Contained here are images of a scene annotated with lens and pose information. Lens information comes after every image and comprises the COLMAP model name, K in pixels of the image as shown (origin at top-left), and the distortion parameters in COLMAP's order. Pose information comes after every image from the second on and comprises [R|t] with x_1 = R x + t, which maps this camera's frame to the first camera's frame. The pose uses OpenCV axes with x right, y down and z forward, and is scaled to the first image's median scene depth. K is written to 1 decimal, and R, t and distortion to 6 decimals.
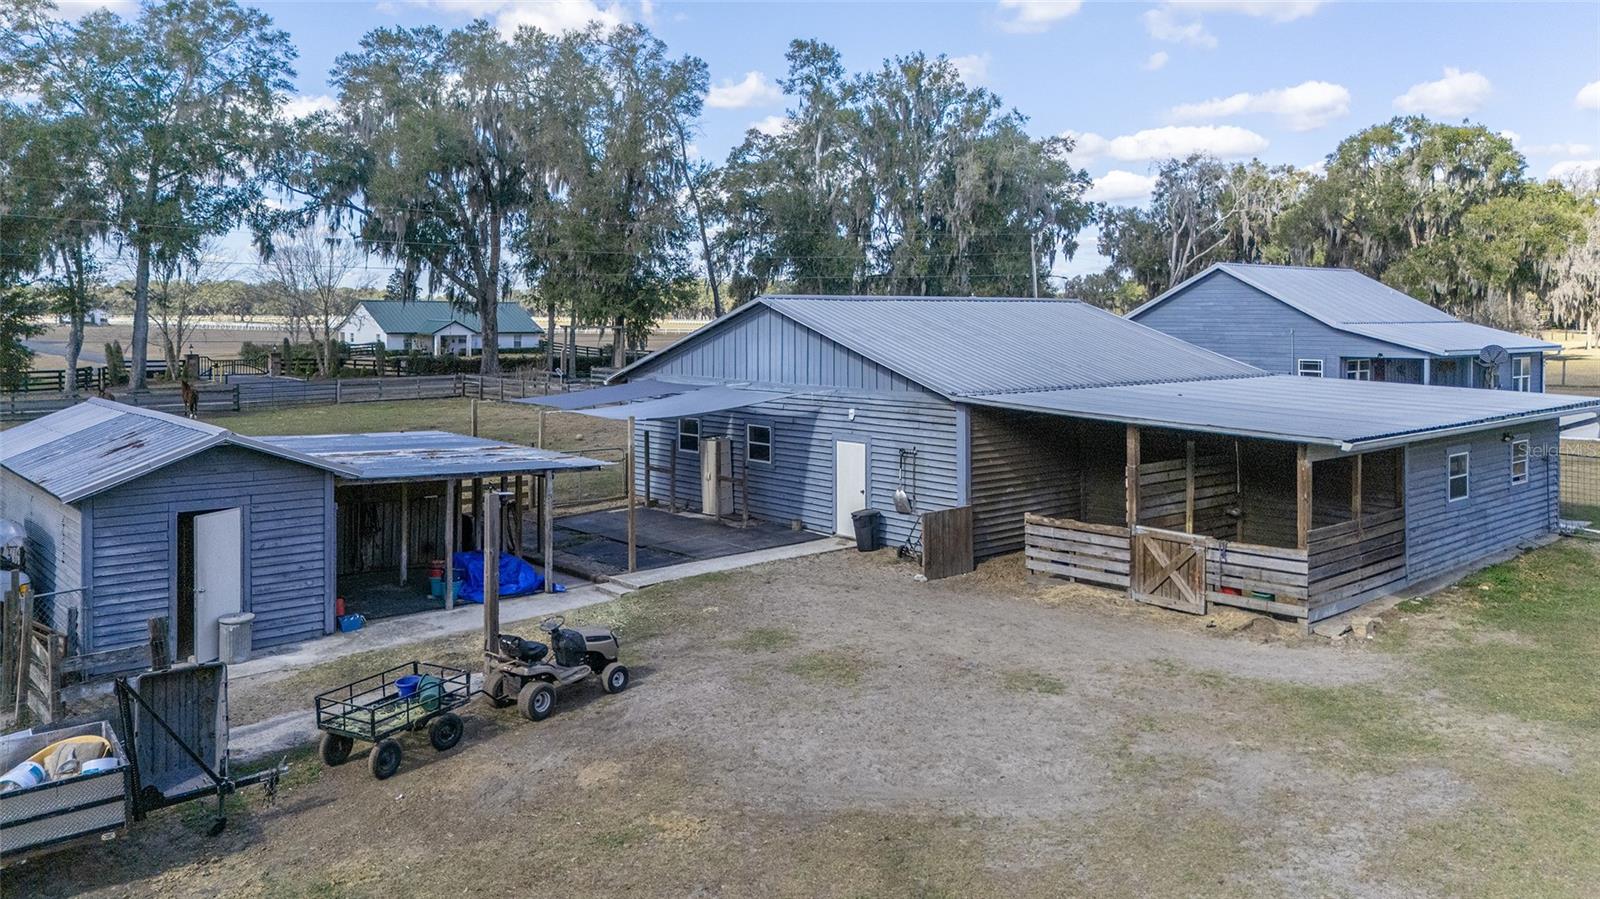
lens RADIAL K [[1171.3, 0, 805.6], [0, 1171.3, 446.0], [0, 0, 1]] dist [0.070636, -0.076144]
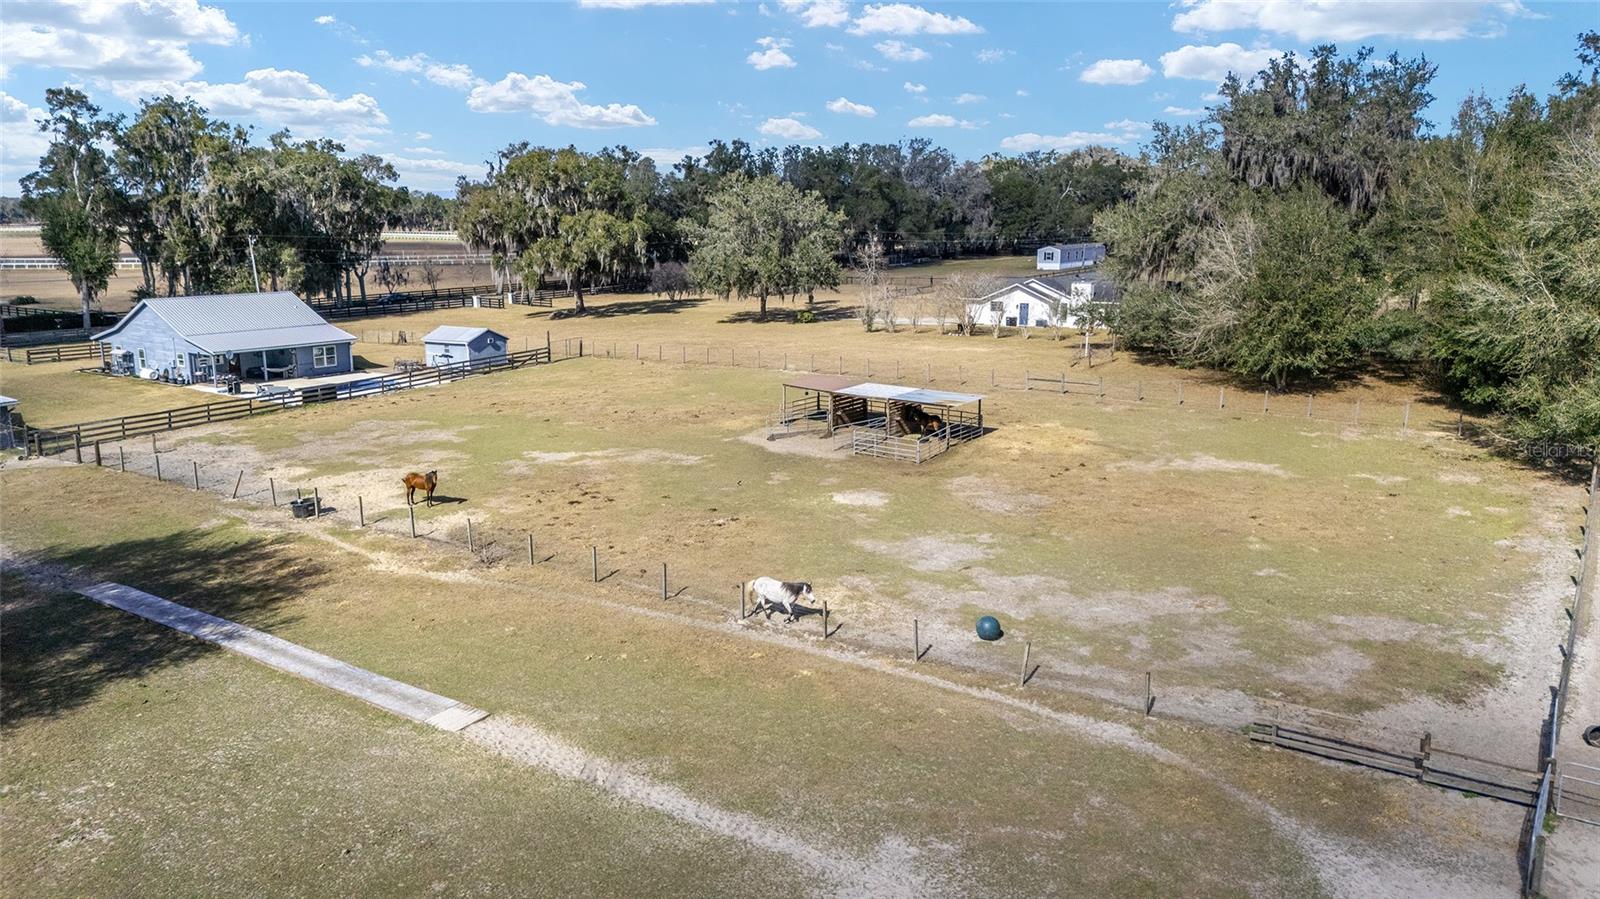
lens RADIAL K [[1171.3, 0, 805.6], [0, 1171.3, 446.0], [0, 0, 1]] dist [0.070636, -0.076144]
pose [[0.969710, -0.053505, 0.238326, 1.594027], [0.032007, 0.995134, 0.093182, -0.114318], [-0.242152, -0.082732, 0.966705, -1.874594]]
